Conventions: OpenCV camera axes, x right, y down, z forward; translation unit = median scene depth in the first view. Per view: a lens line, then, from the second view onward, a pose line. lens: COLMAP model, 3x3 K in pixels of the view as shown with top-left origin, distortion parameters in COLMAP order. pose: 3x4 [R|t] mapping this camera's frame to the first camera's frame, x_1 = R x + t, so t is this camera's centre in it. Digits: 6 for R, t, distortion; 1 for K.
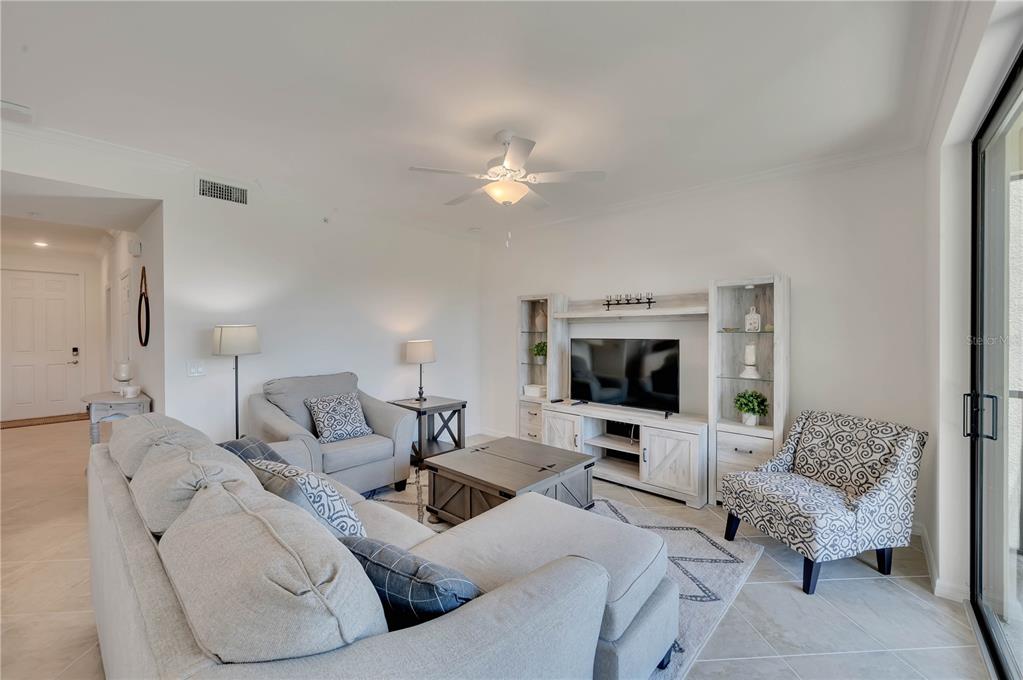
lens RADIAL K [[405.0, 0, 511.1], [0, 405.0, 335.4], [0, 0, 1]] dist [-0.000079, 0.000071]
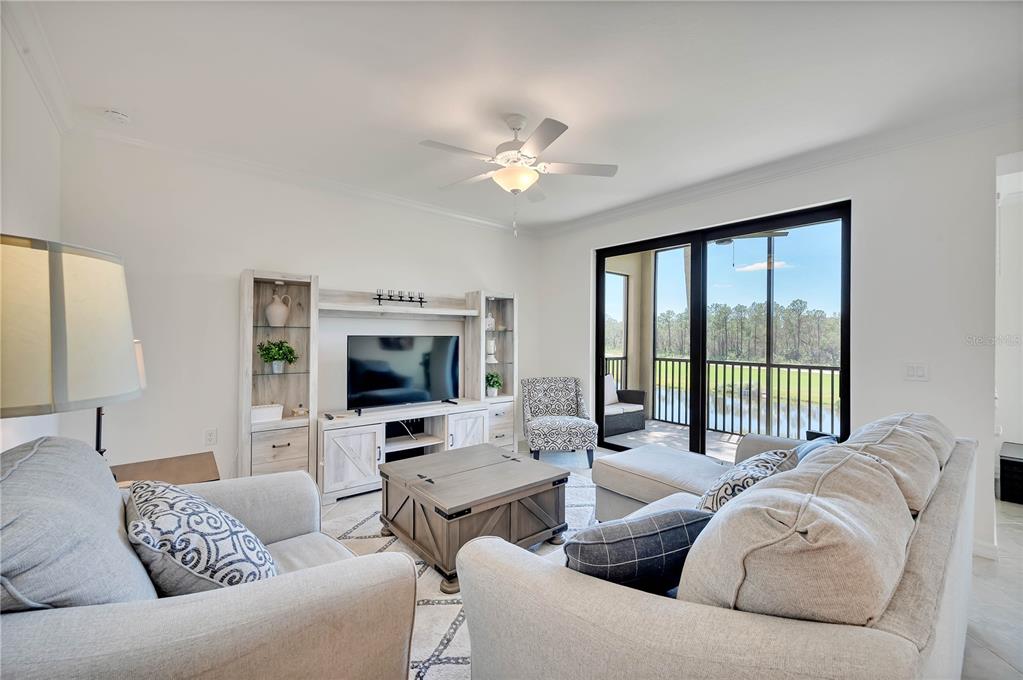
lens RADIAL K [[405.0, 0, 511.1], [0, 405.0, 335.4], [0, 0, 1]] dist [-0.000079, 0.000071]
pose [[0.151719, 0.003949, 0.988416, -0.789445], [0.000784, 0.999991, -0.004115, 0.013823], [-0.988423, 0.001399, 0.151715, 0.709412]]
